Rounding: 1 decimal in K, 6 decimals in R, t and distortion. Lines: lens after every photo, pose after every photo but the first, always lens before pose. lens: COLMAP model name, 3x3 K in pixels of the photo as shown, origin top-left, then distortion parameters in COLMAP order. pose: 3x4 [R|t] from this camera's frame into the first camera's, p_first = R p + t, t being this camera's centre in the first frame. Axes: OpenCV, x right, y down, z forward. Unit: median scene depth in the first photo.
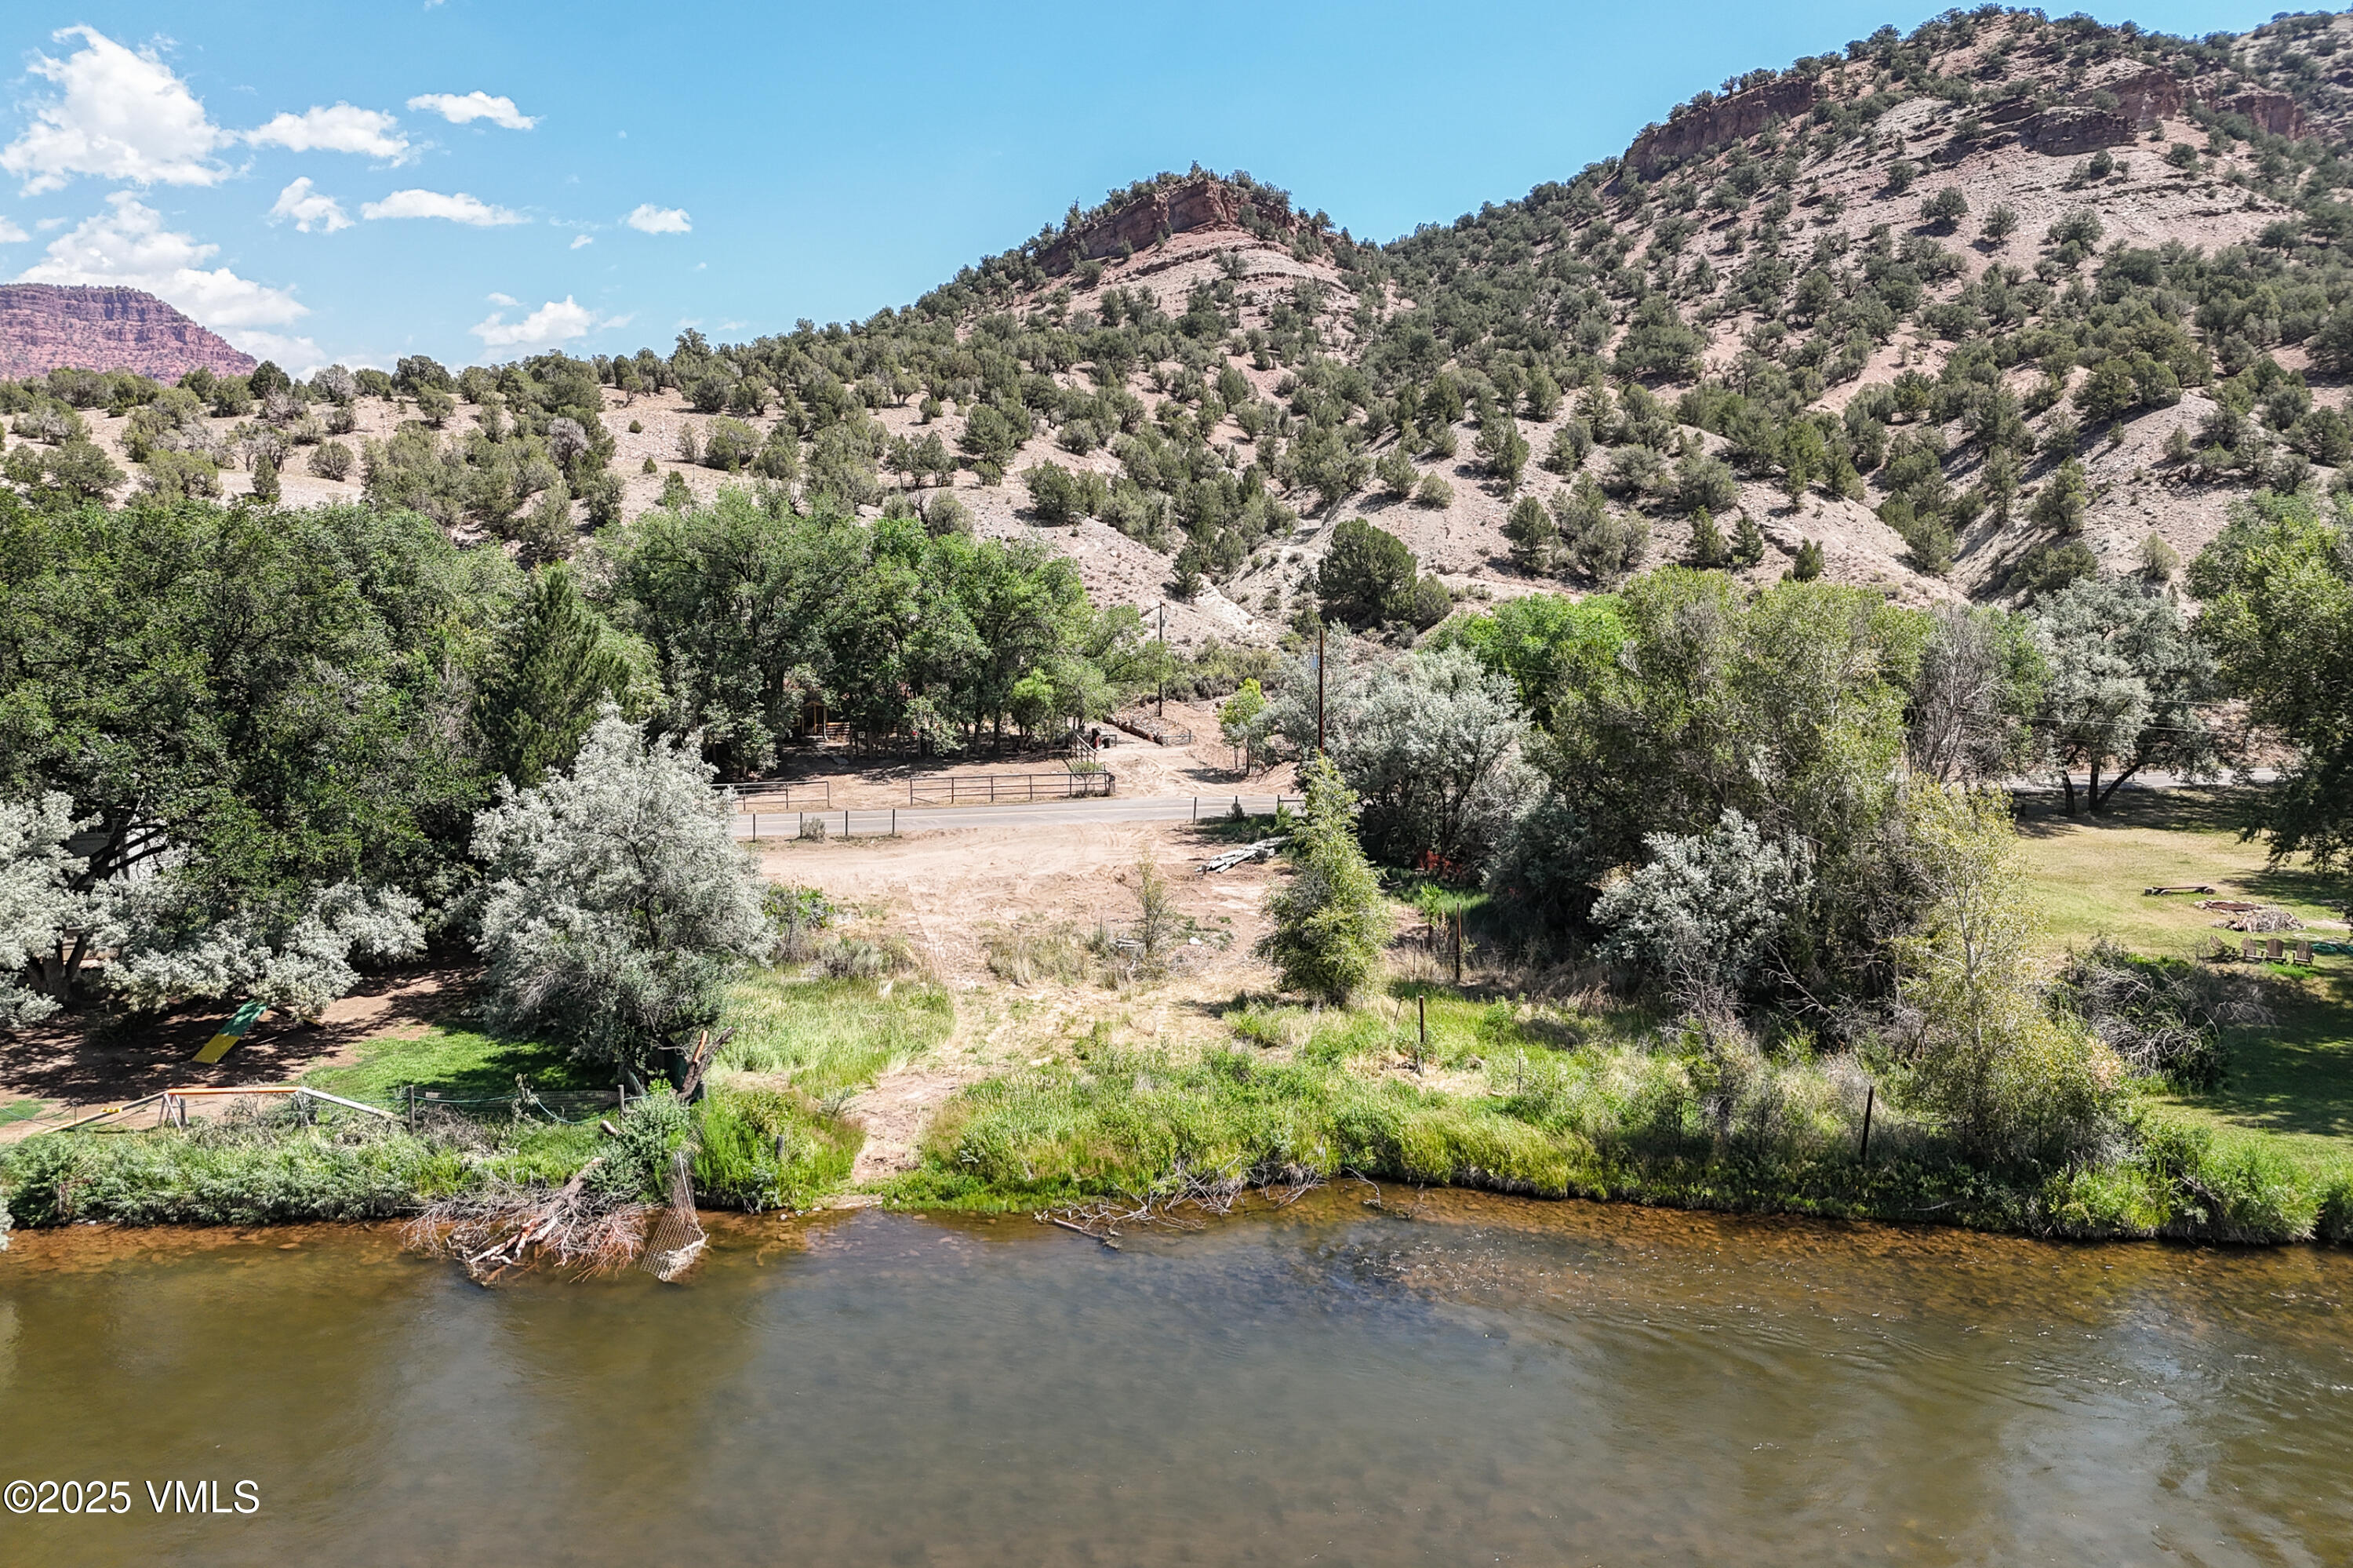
lens RADIAL K [[1671.4, 0, 1153.0], [0, 1671.4, 826.2], [0, 0, 1]] dist [0.053172, -0.032396]
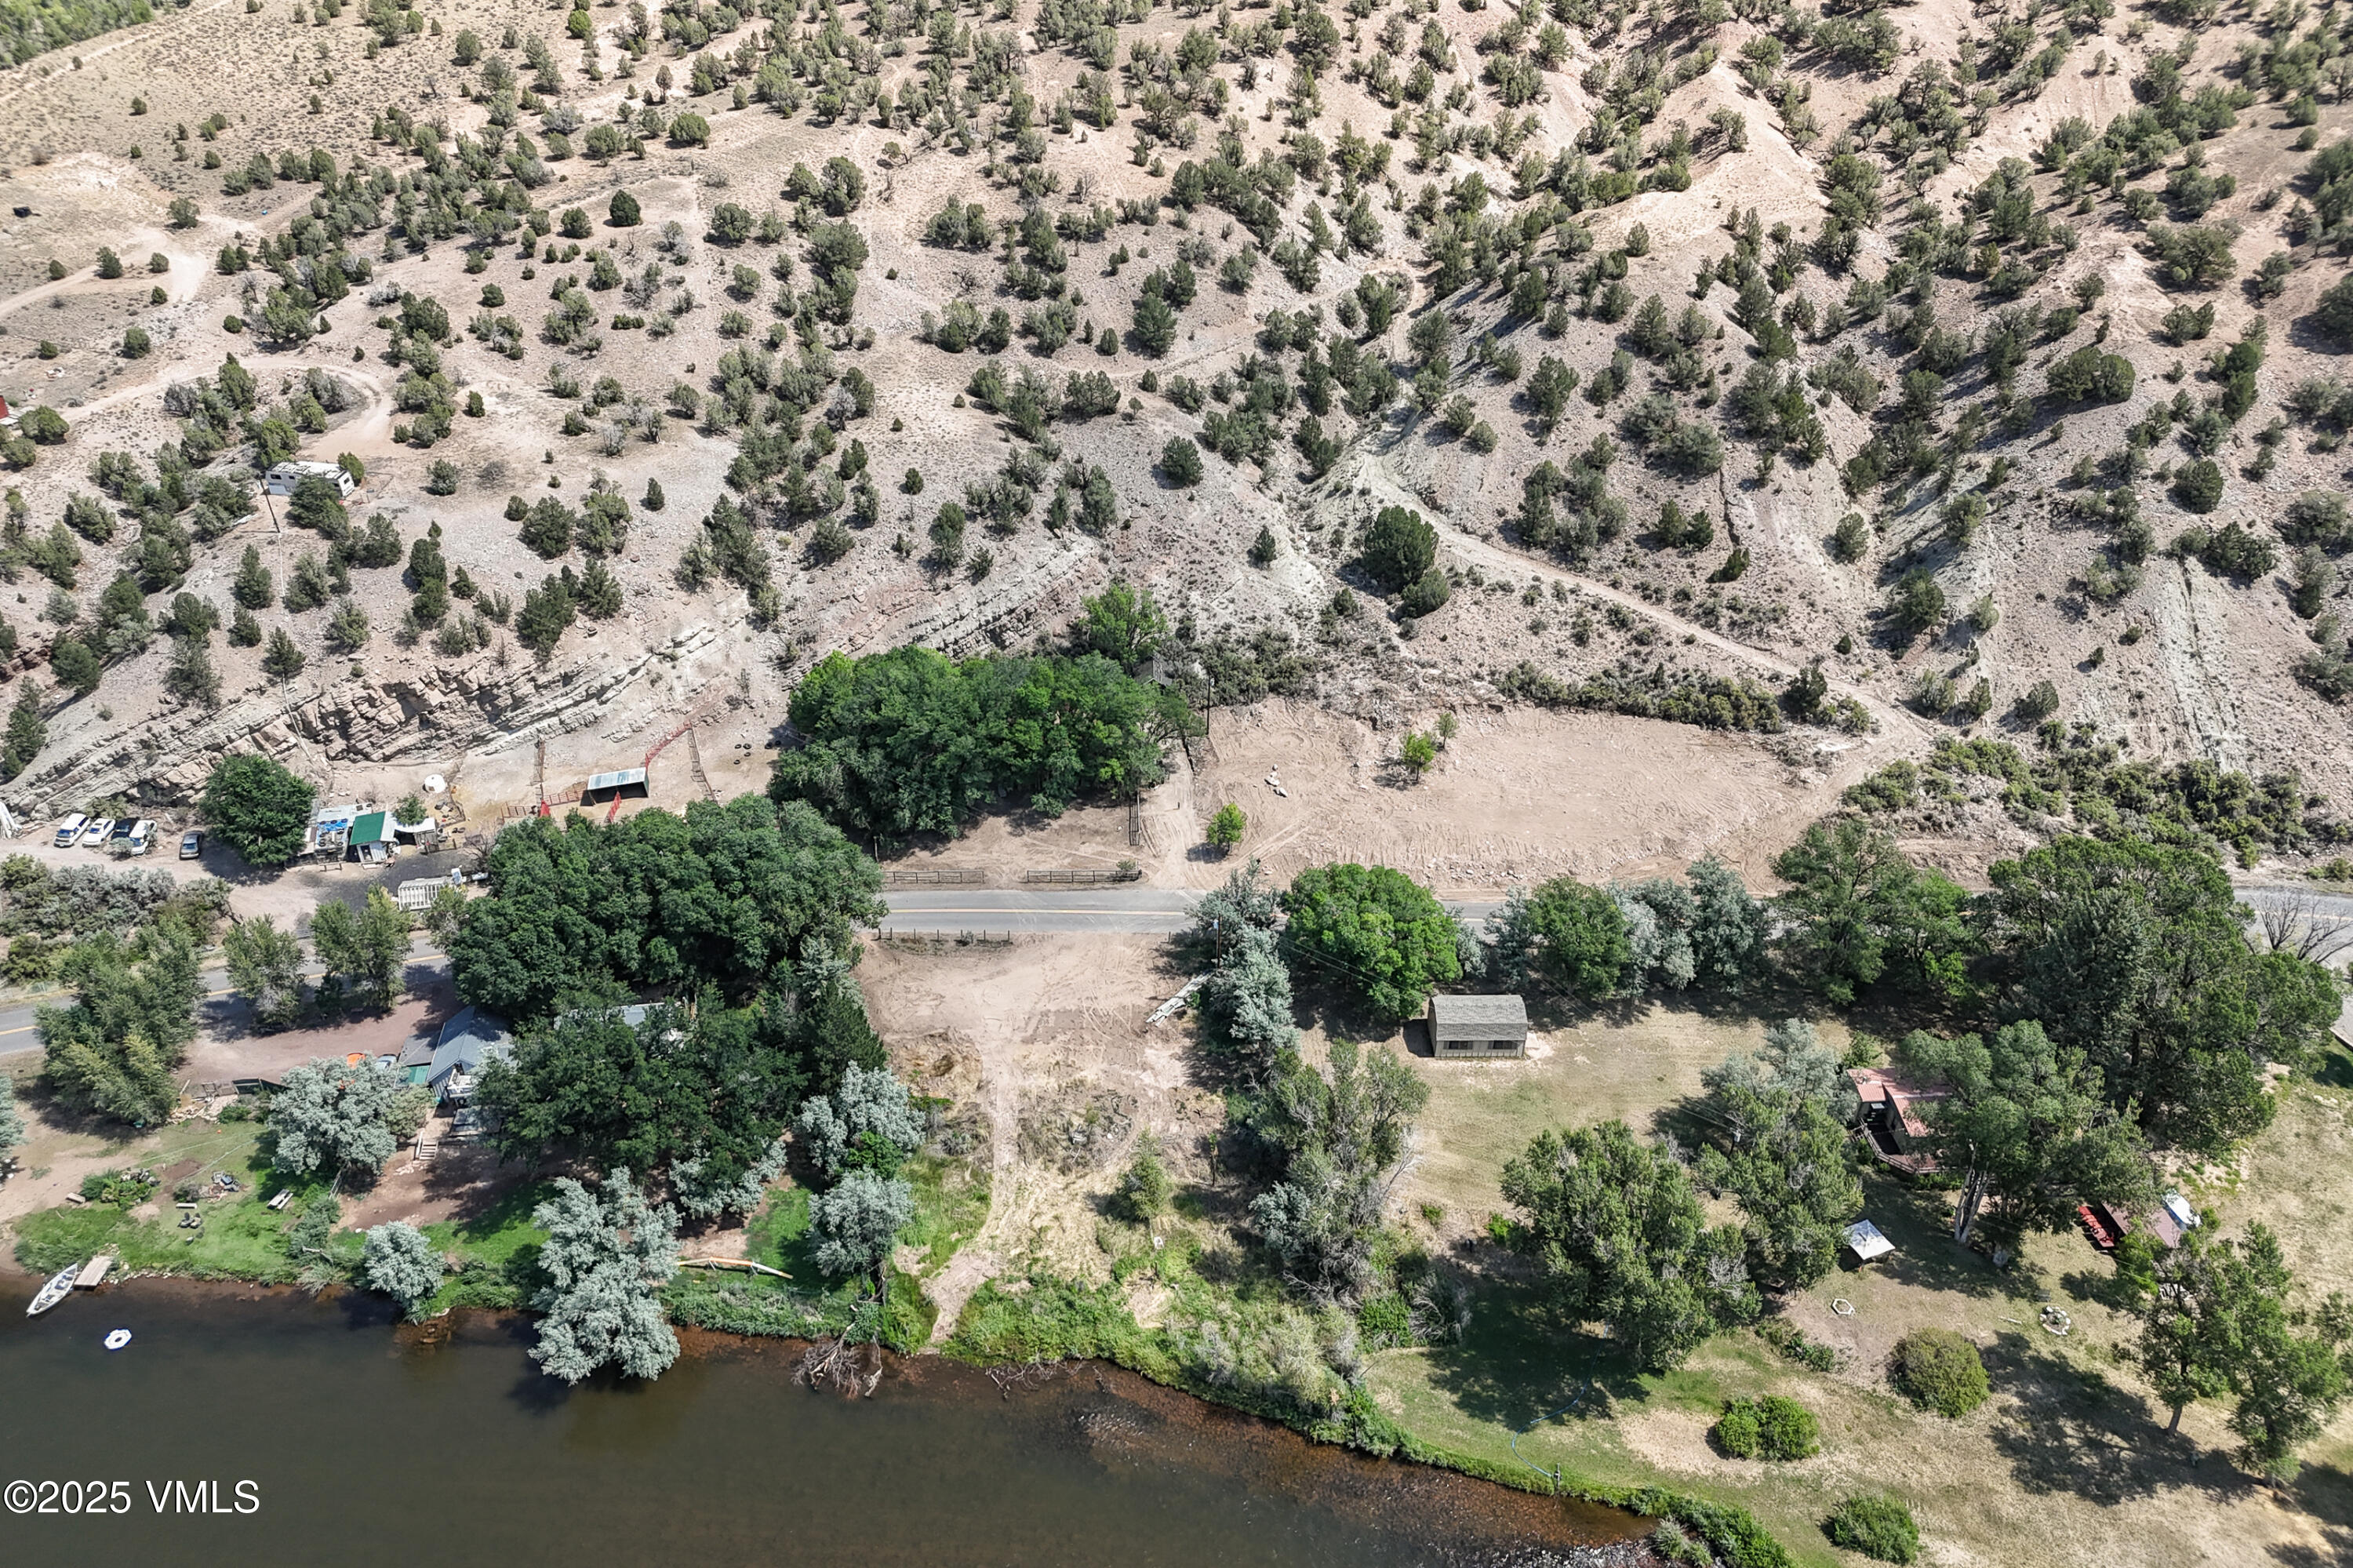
lens RADIAL K [[1662.7, 0, 1176.5], [0, 1662.7, 784.0], [0, 0, 1]] dist [0.053612, -0.032592]
pose [[0.983384, 0.114387, -0.140963, 0.157830], [-0.037219, 0.887051, 0.460170, -0.582355], [0.177679, -0.447277, 0.876569, -0.307918]]
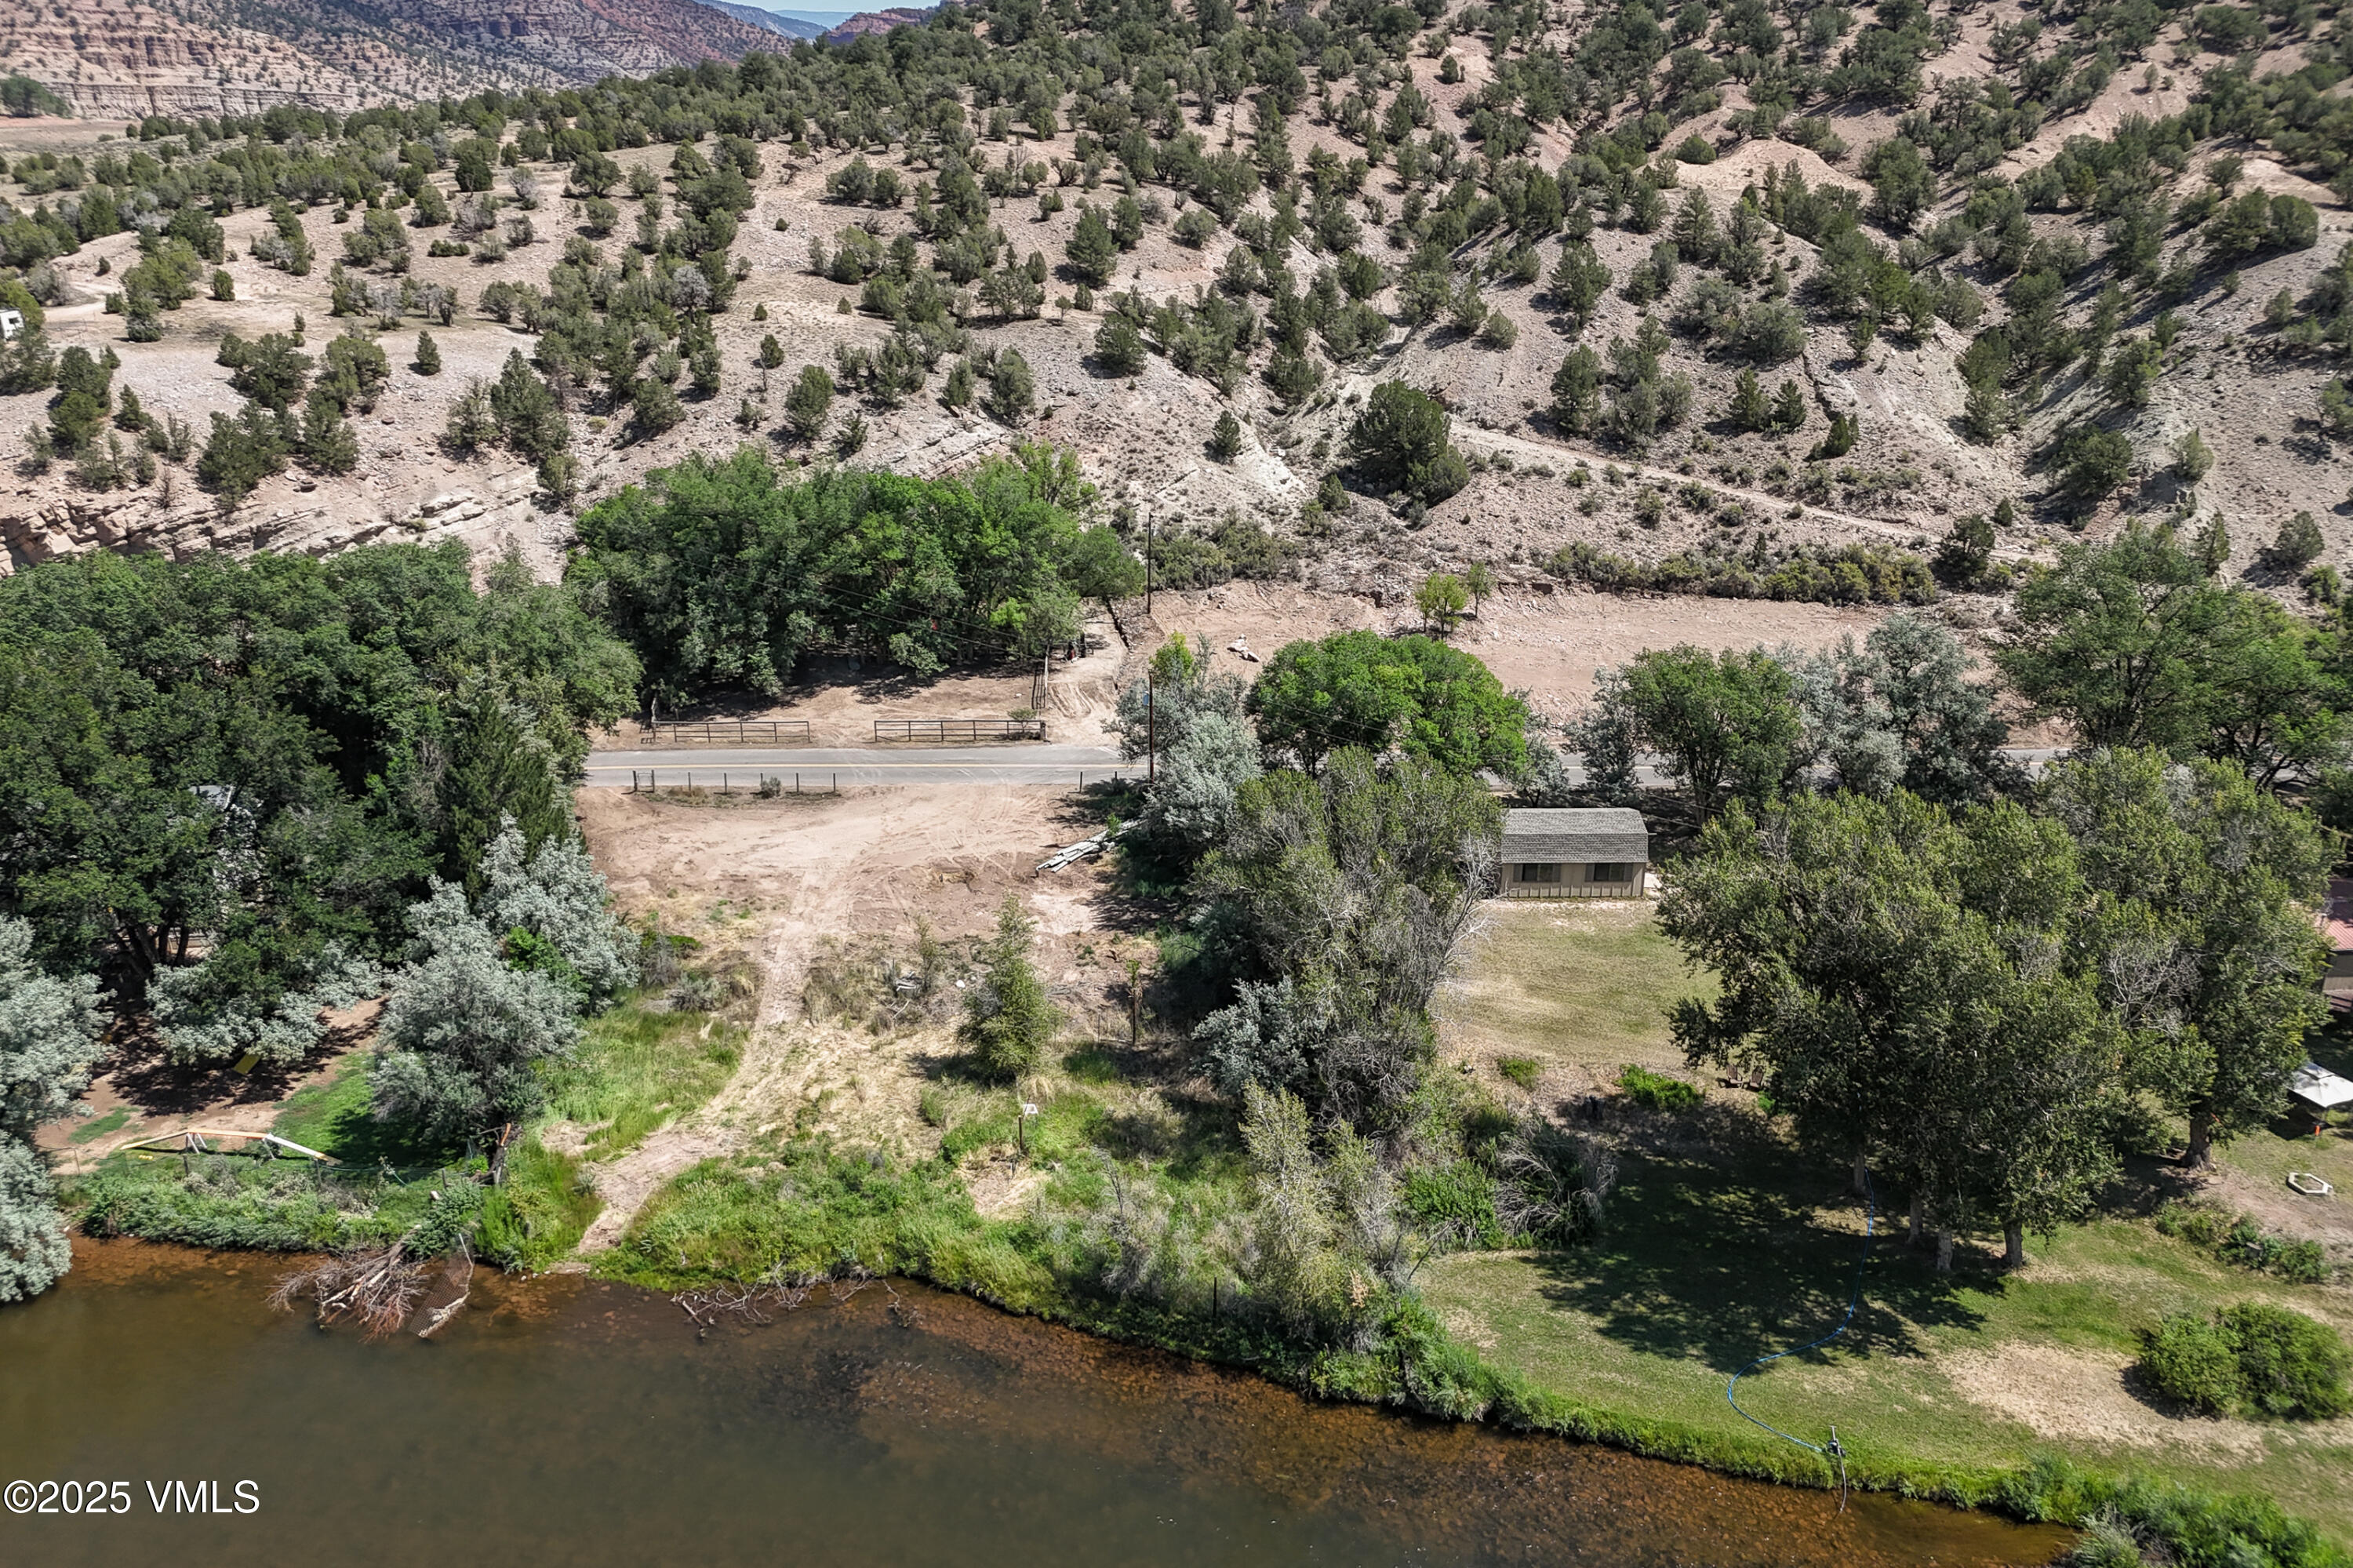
lens RADIAL K [[1662.7, 0, 1176.5], [0, 1662.7, 784.0], [0, 0, 1]] dist [0.053612, -0.032592]
pose [[0.985178, 0.068795, -0.157138, 0.163954], [-0.032383, 0.974173, 0.223469, -0.161816], [0.168453, -0.215068, 0.961961, -0.084494]]
